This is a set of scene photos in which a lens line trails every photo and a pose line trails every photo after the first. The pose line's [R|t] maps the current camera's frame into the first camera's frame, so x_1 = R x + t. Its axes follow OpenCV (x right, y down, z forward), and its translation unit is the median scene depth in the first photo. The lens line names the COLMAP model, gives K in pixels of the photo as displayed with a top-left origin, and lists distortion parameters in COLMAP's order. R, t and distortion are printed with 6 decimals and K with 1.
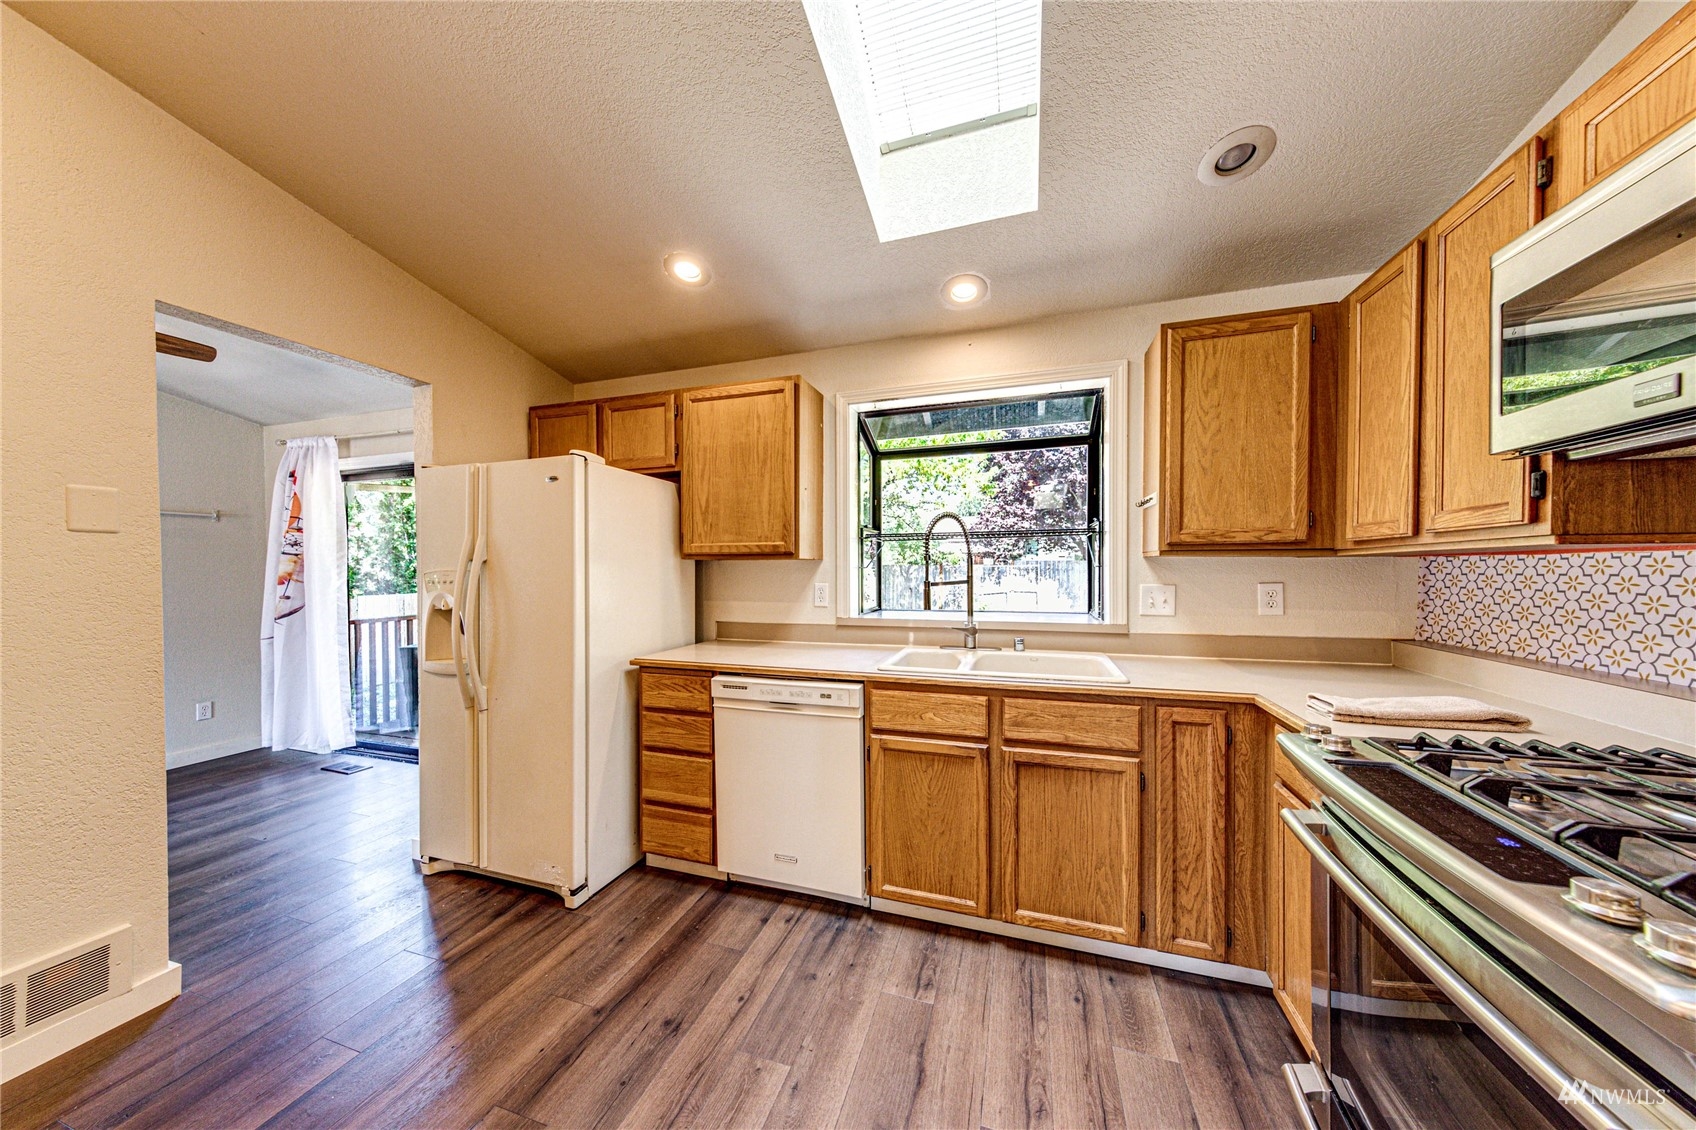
lens RADIAL K [[537.6, 0, 846.5], [0, 537.6, 570.2], [0, 0, 1]] dist [0.006547, -0.000012]
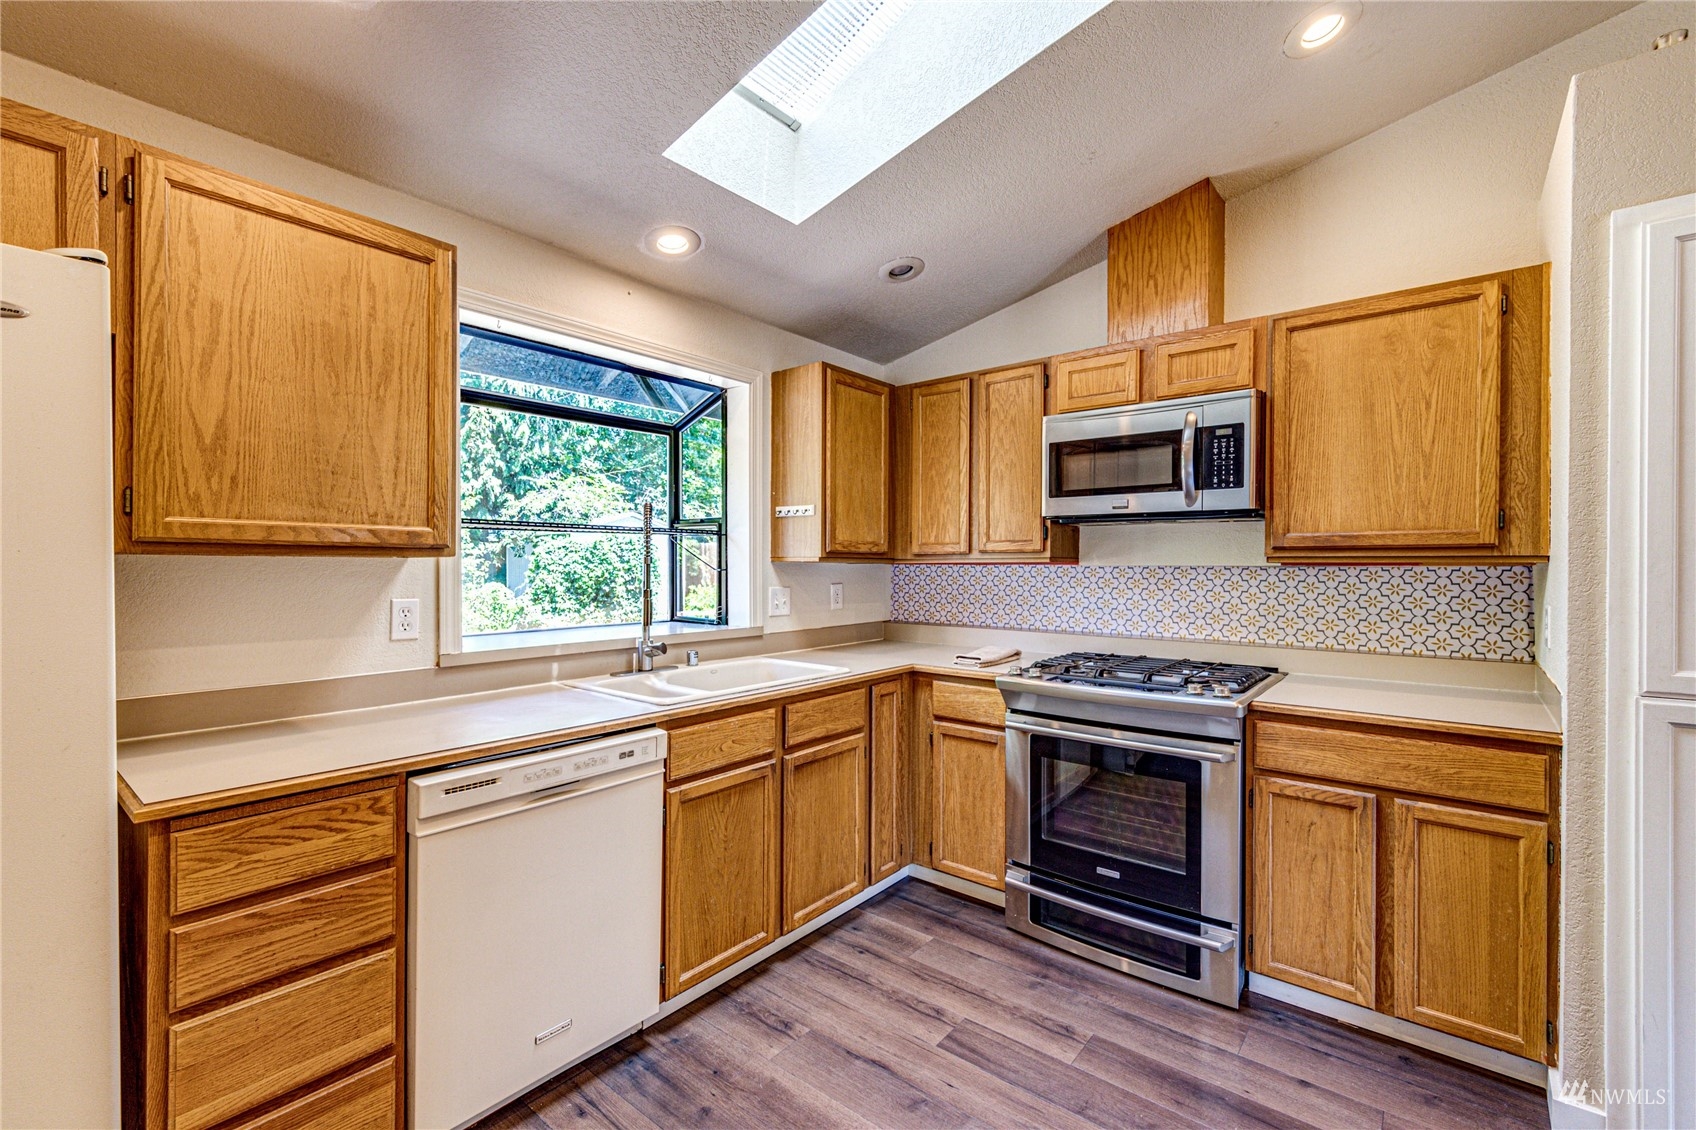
lens RADIAL K [[732.3, 0, 853.5], [0, 732.3, 561.5], [0, 0, 1]] dist [0.000696, -0.000088]
pose [[0.352221, 0.010474, 0.935858, -0.884544], [-0.000027, 0.999937, -0.011181, -0.009987], [-0.935917, 0.003913, 0.352199, 0.400226]]
